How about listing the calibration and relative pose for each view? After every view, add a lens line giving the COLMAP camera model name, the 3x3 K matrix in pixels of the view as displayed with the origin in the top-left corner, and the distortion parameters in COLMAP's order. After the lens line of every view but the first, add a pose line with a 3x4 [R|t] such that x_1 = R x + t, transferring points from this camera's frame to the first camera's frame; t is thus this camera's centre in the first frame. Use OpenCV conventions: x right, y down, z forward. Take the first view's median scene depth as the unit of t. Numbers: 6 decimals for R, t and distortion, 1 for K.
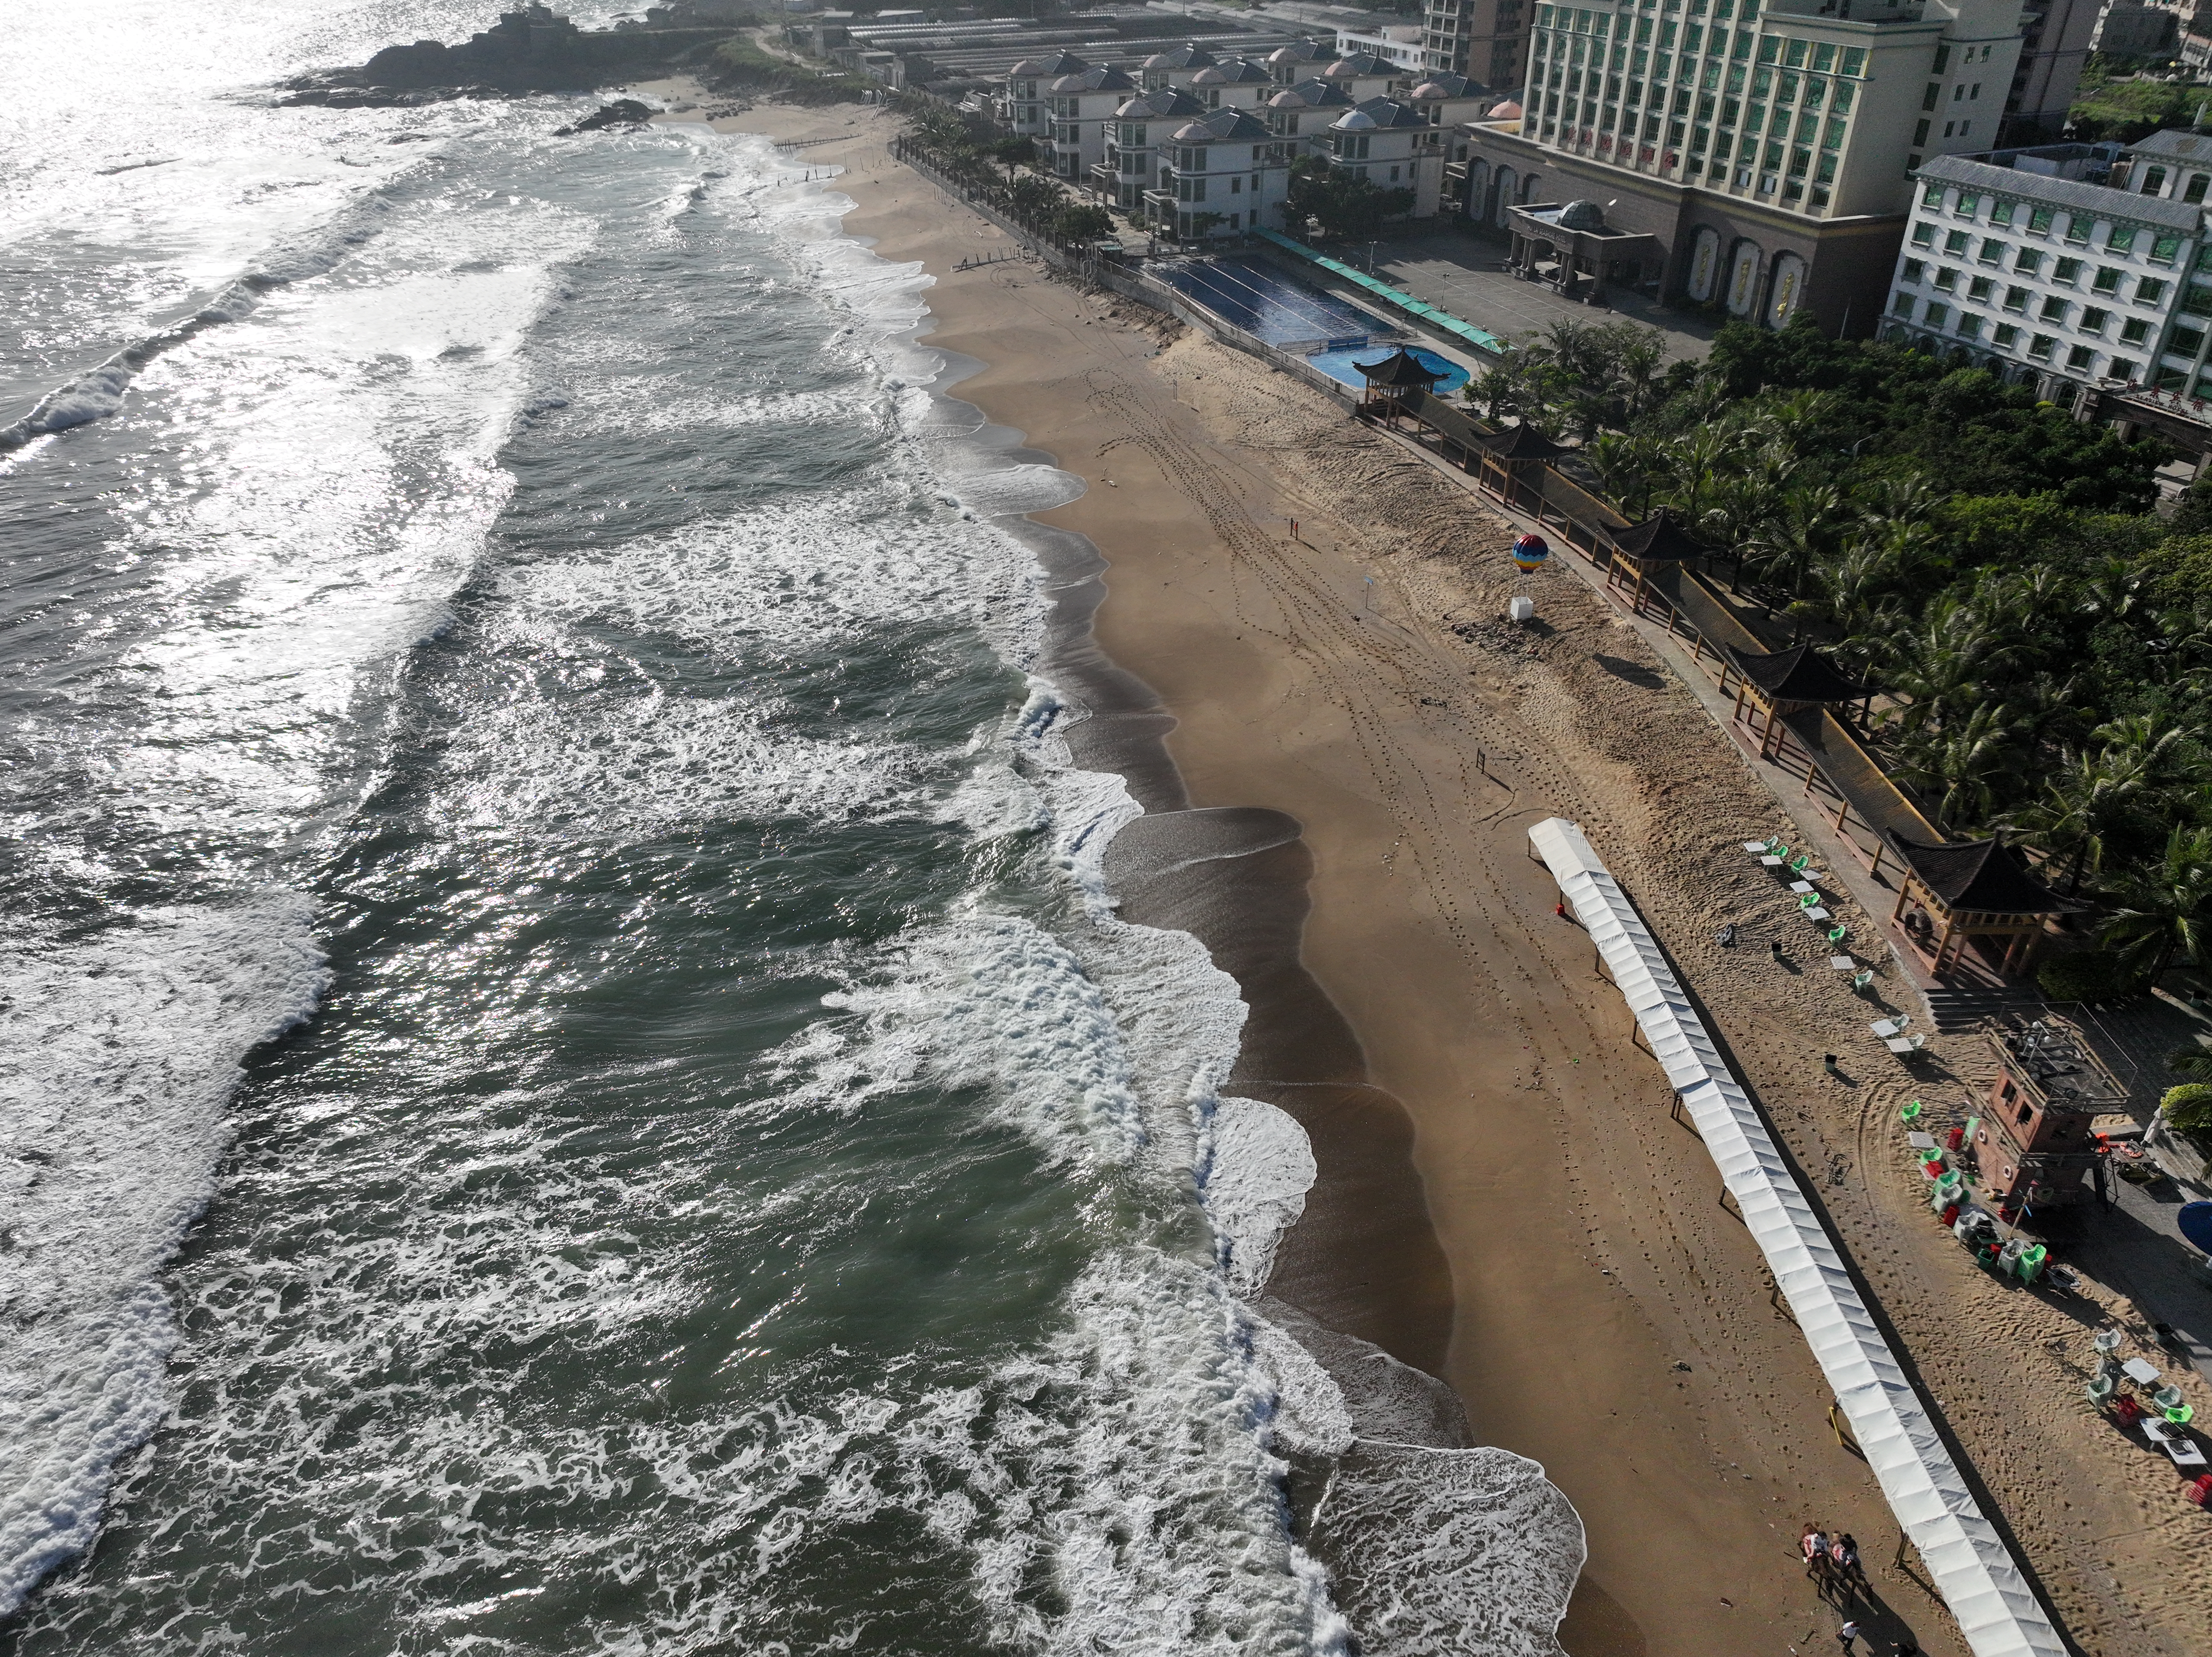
lens RADIAL K [[1557.9, 0, 1117.0], [0, 1557.9, 814.3], [0, 0, 1]] dist [-0.014643, 0.030859]
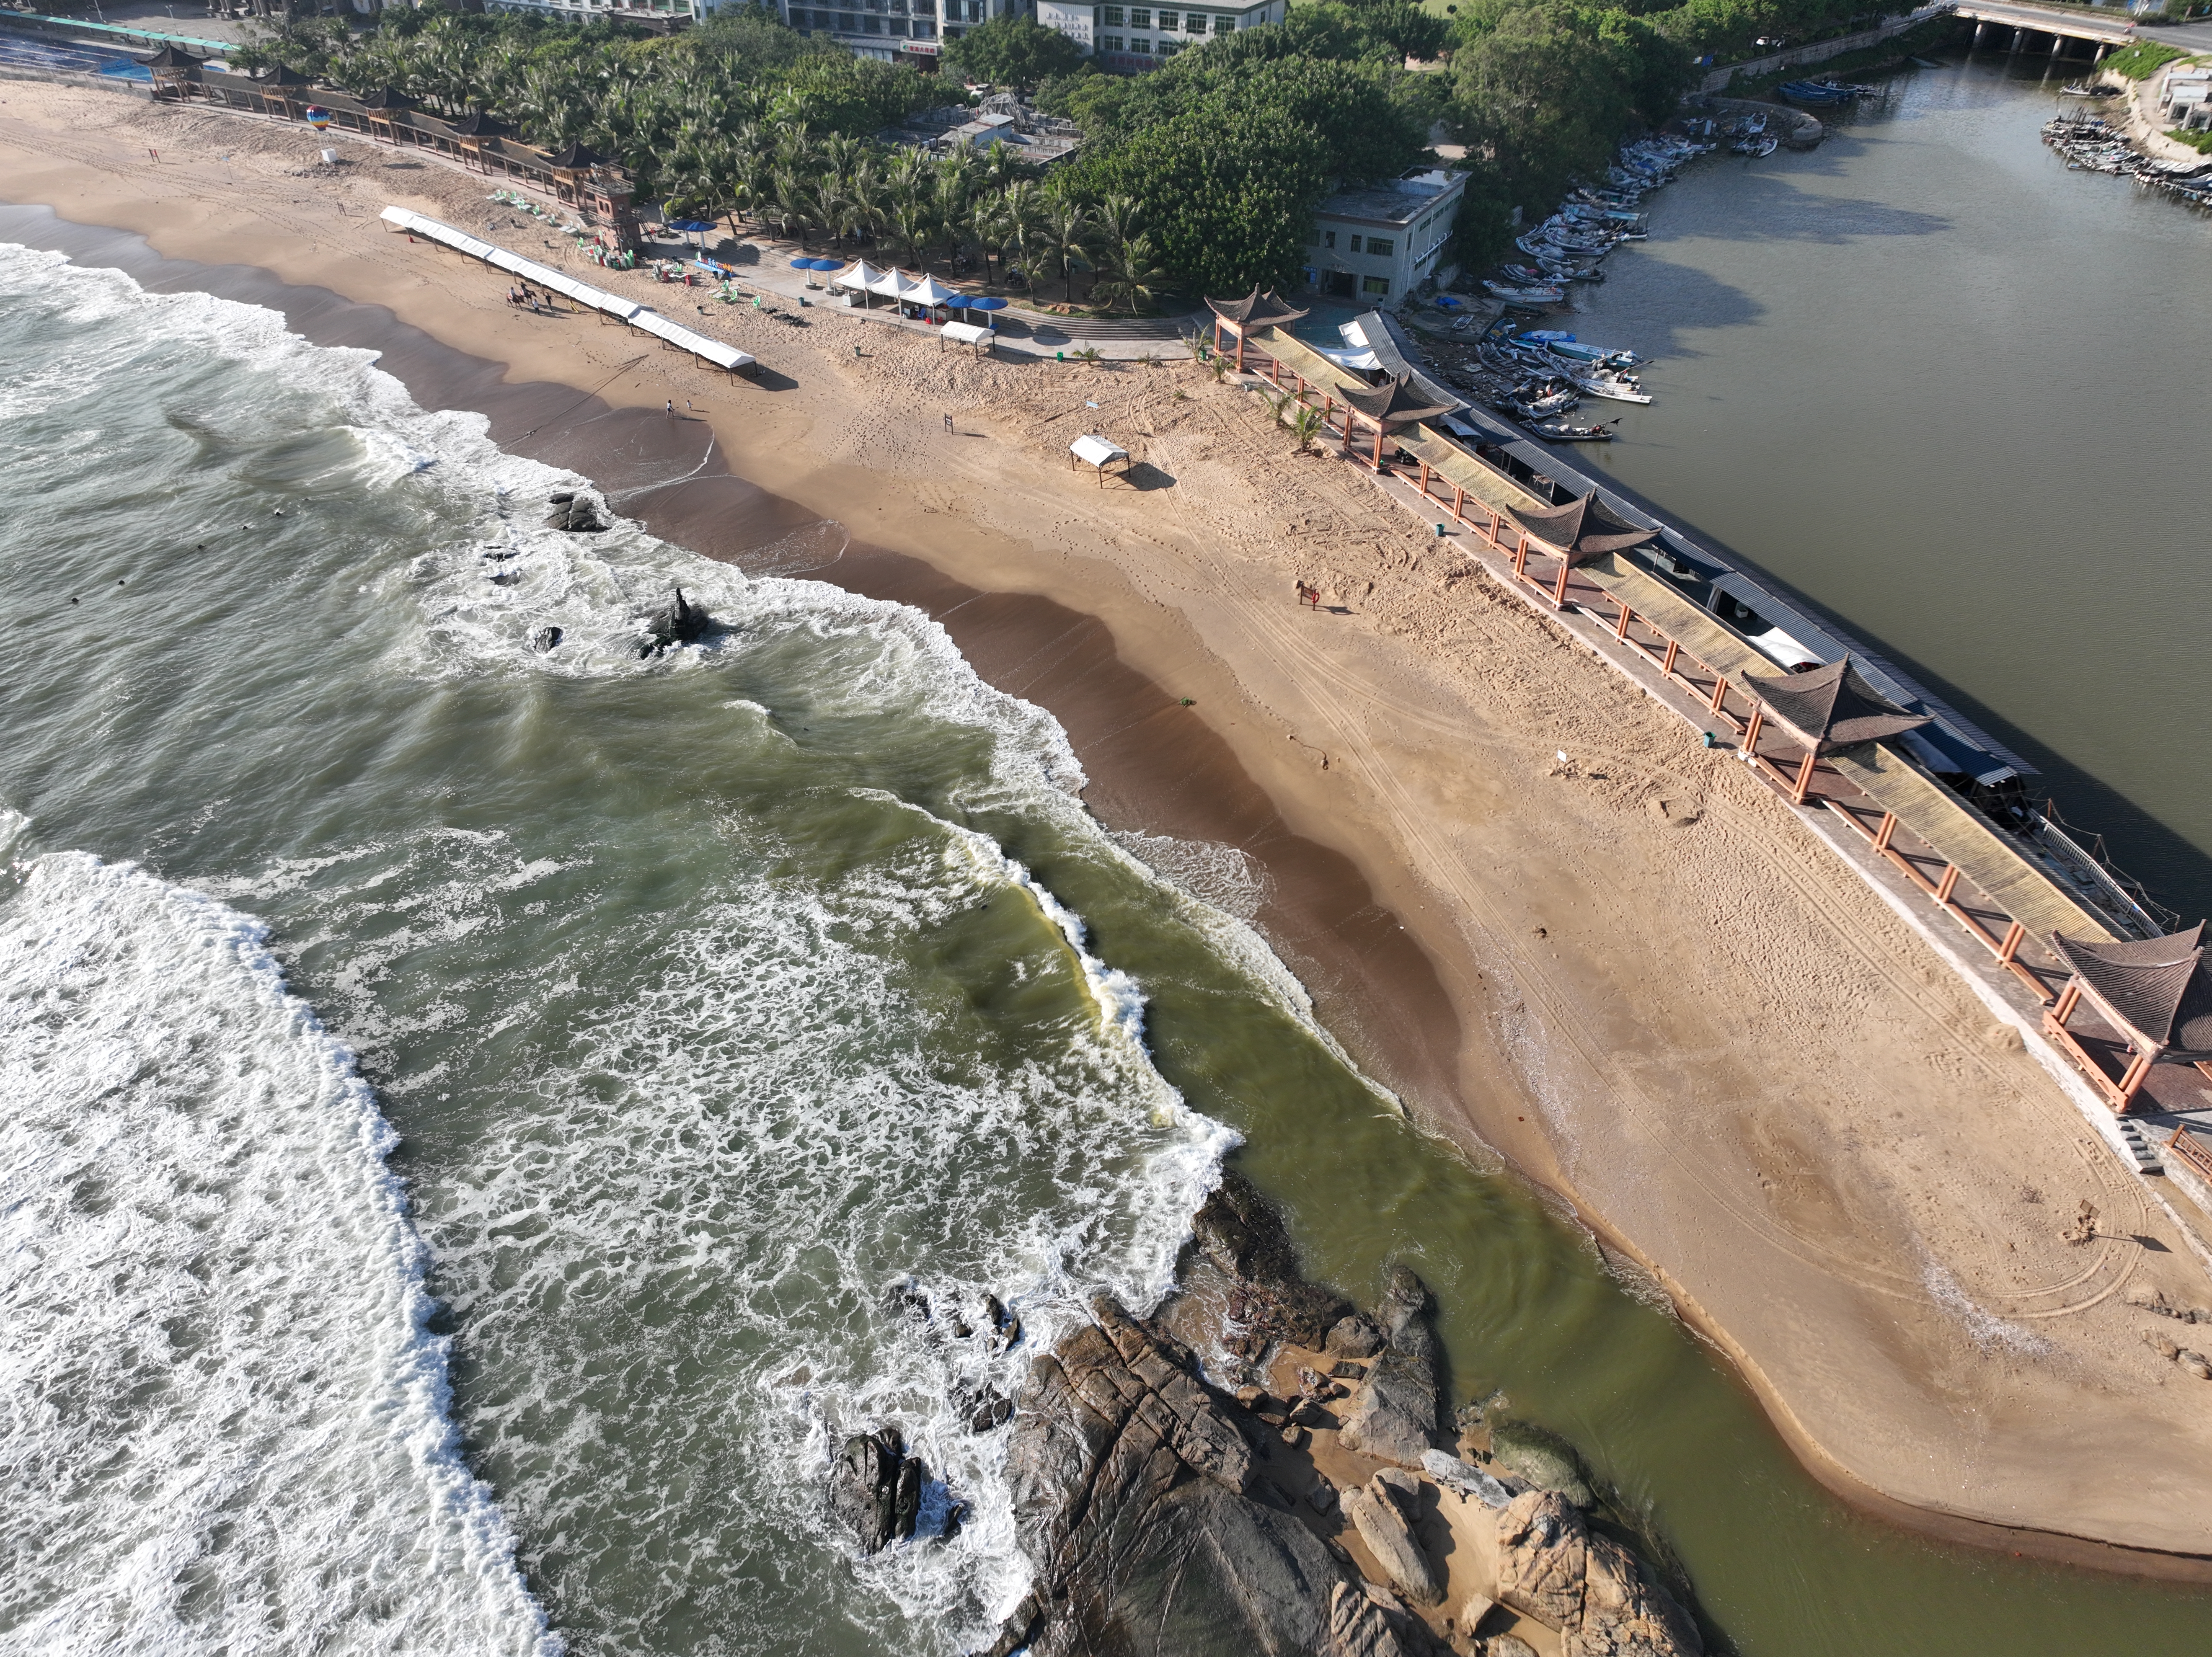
lens RADIAL K [[1557.9, 0, 1106.0], [0, 1557.9, 815.3], [0, 0, 1]] dist [-0.014643, 0.030859]
pose [[0.729518, -0.397818, 0.556367, -0.287107], [0.357615, 0.915256, 0.185523, 0.418255], [-0.583022, 0.063623, 0.809961, -0.669796]]
